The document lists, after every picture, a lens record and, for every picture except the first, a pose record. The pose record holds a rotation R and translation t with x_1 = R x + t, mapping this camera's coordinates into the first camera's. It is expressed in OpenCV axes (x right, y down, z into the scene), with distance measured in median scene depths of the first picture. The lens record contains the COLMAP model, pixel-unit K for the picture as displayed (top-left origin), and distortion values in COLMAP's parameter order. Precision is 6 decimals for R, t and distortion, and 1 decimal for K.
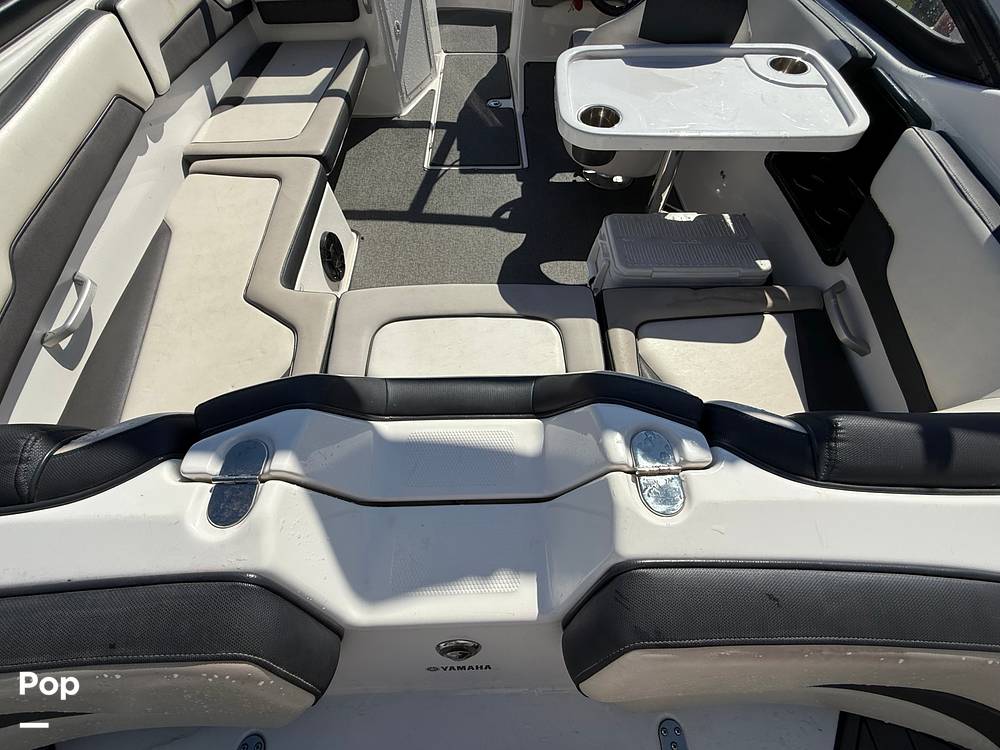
lens RADIAL K [[402.2, 0, 500.0], [0, 402.2, 375.0], [0, 0, 1]] dist [-0.001315, -0.000412]
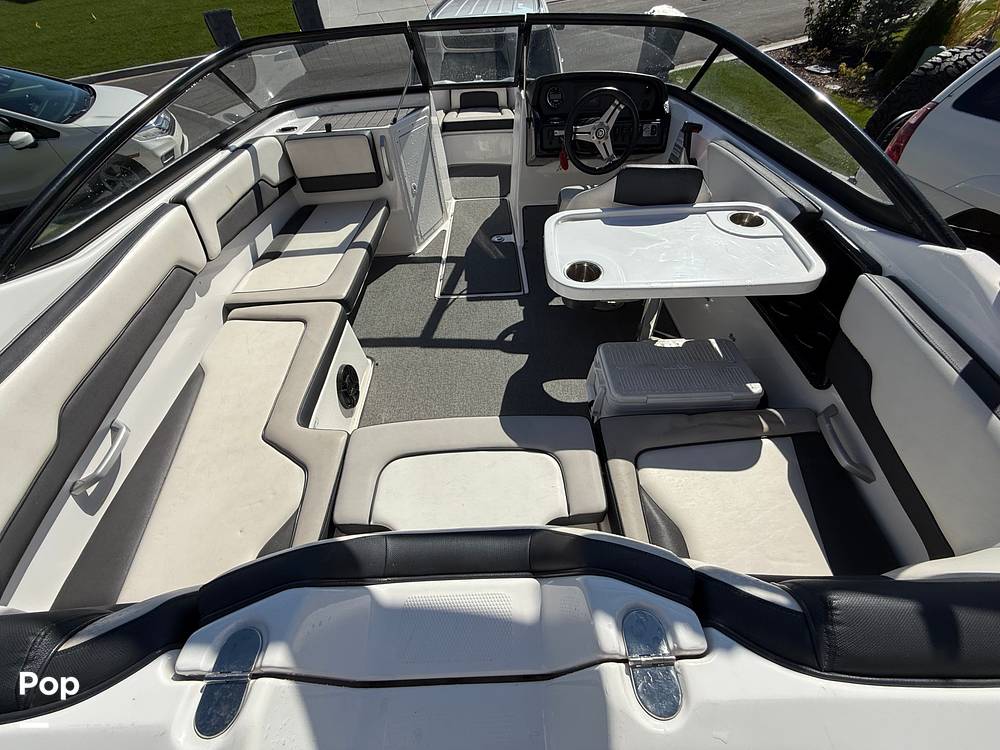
lens RADIAL K [[401.4, 0, 500.0], [0, 401.4, 375.0], [0, 0, 1]] dist [-0.002741, -0.000005]
pose [[0.998870, -0.034318, -0.032879, 0.032936], [0.026164, 0.974605, -0.222398, -0.093264], [0.039676, 0.221287, 0.974401, -0.046129]]
